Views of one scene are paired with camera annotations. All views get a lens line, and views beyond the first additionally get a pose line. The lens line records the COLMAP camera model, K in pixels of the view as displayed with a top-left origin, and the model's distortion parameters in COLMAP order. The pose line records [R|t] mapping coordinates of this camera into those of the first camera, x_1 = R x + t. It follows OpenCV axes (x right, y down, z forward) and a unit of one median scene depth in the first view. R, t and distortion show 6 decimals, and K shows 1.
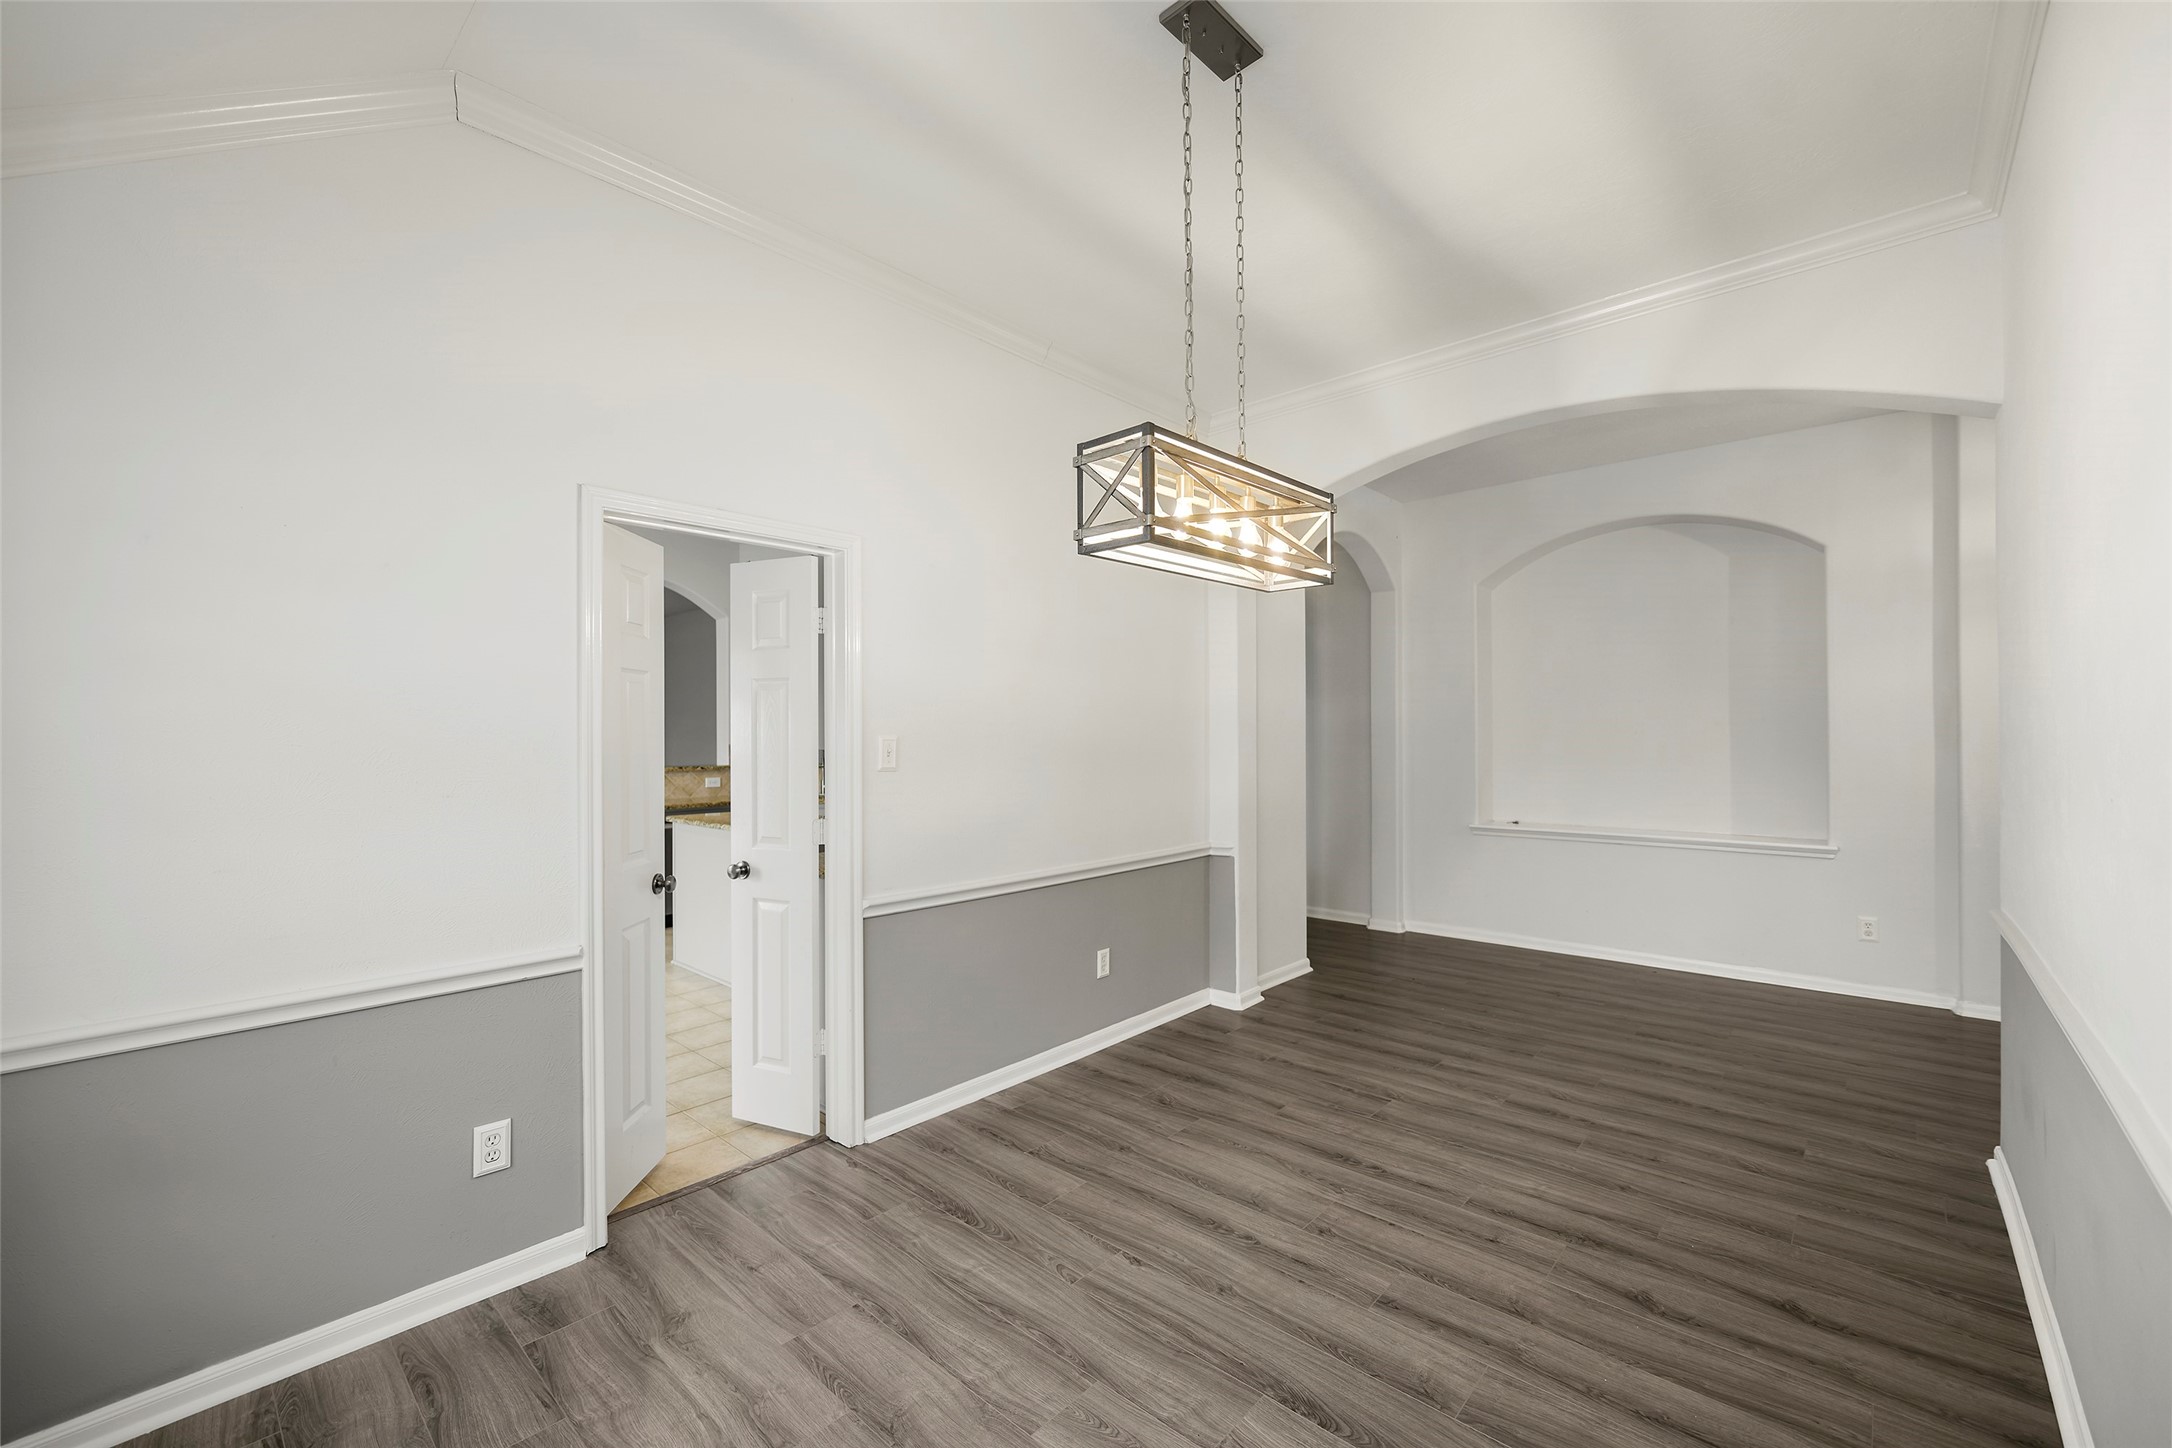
lens RADIAL K [[887.1, 0, 1088.6], [0, 887.1, 729.1], [0, 0, 1]] dist [-0.003007, 0.000156]
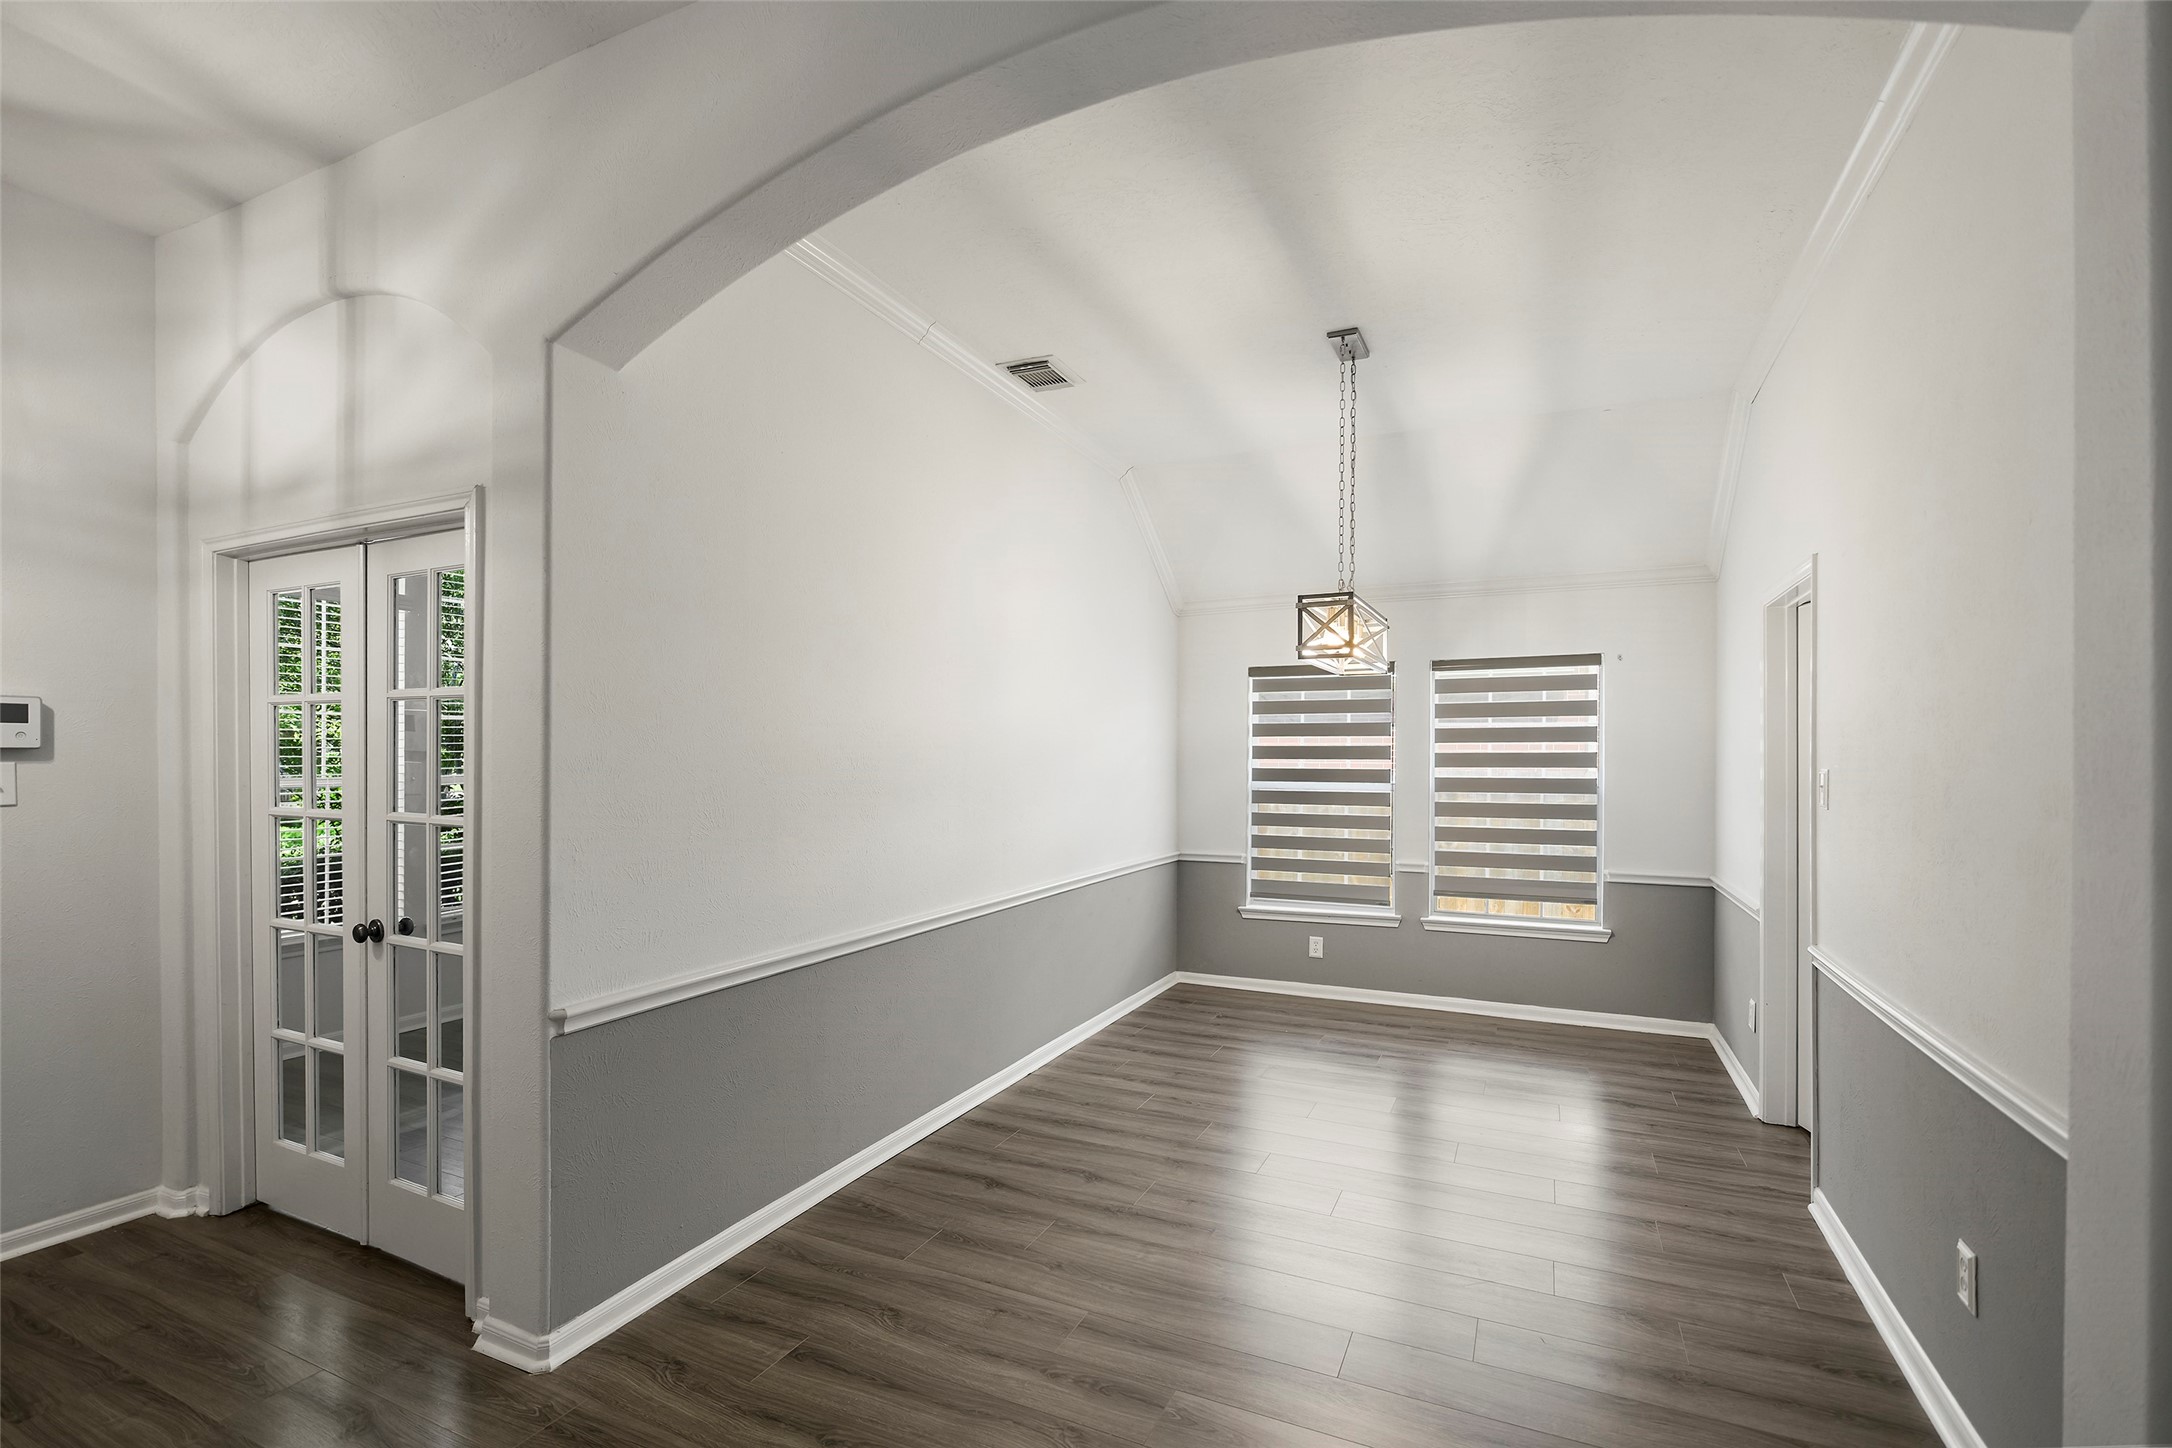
lens RADIAL K [[972.8, 0, 1082.6], [0, 972.8, 743.3], [0, 0, 1]] dist [-0.004112, -0.000443]
pose [[-0.955996, -0.004541, -0.293344, 0.947748], [-0.001958, 0.999957, -0.009098, -0.015453], [0.293372, -0.008123, -0.955964, 2.132080]]
